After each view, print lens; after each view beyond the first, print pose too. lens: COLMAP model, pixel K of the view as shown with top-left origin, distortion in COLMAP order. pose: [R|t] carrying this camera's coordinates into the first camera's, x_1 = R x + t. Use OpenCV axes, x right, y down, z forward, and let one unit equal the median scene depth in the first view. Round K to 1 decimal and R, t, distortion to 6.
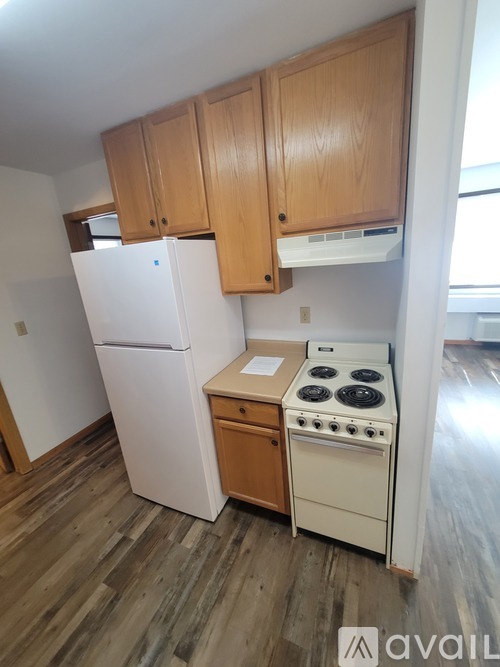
lens RADIAL K [[272.6, 0, 251.6], [0, 272.6, 331.9], [0, 0, 1]] dist [0.001978, -0.001452]
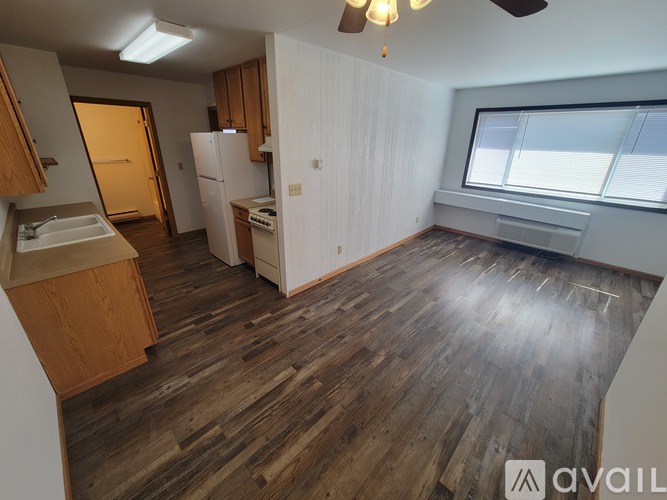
lens RADIAL K [[272.6, 0, 334.1], [0, 272.6, 248.6], [0, 0, 1]] dist [0.001978, -0.001452]
pose [[0.930942, 0.229927, -0.283690, 1.369858], [-0.191825, 0.968974, 0.155859, 0.068807], [0.310725, -0.090677, 0.946165, -0.902511]]
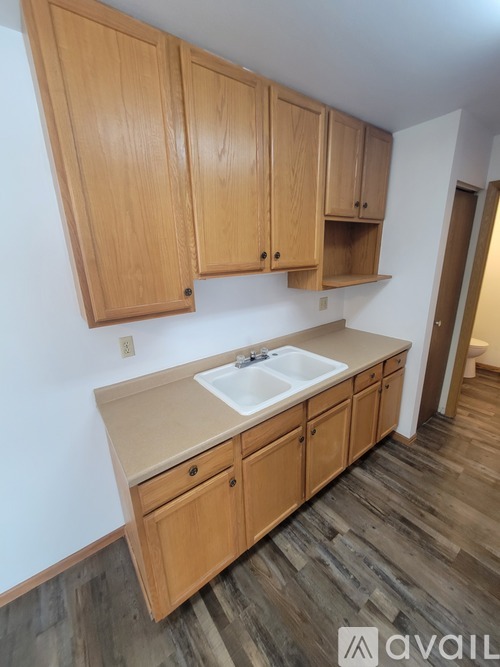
lens RADIAL K [[272.6, 0, 250.7], [0, 272.6, 333.5], [0, 0, 1]] dist [0.001978, -0.001452]
pose [[-0.486101, 0.351121, -0.800262, 0.383218], [-0.161964, 0.863672, 0.477324, -0.164011], [0.858763, 0.361641, -0.362964, 0.368377]]
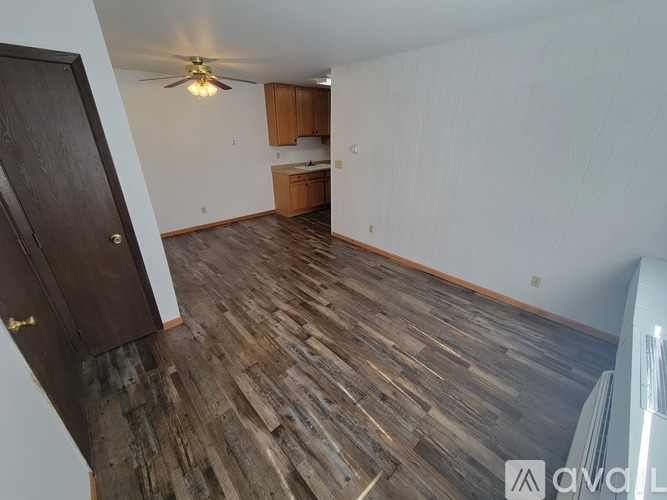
lens RADIAL K [[272.6, 0, 331.9], [0, 272.6, 247.8], [0, 0, 1]] dist [0.001978, -0.001452]
pose [[-0.401801, 0.449502, -0.797812, 3.118178], [-0.210794, 0.802435, 0.558268, -0.823594], [0.891135, 0.392487, -0.227667, 1.673113]]
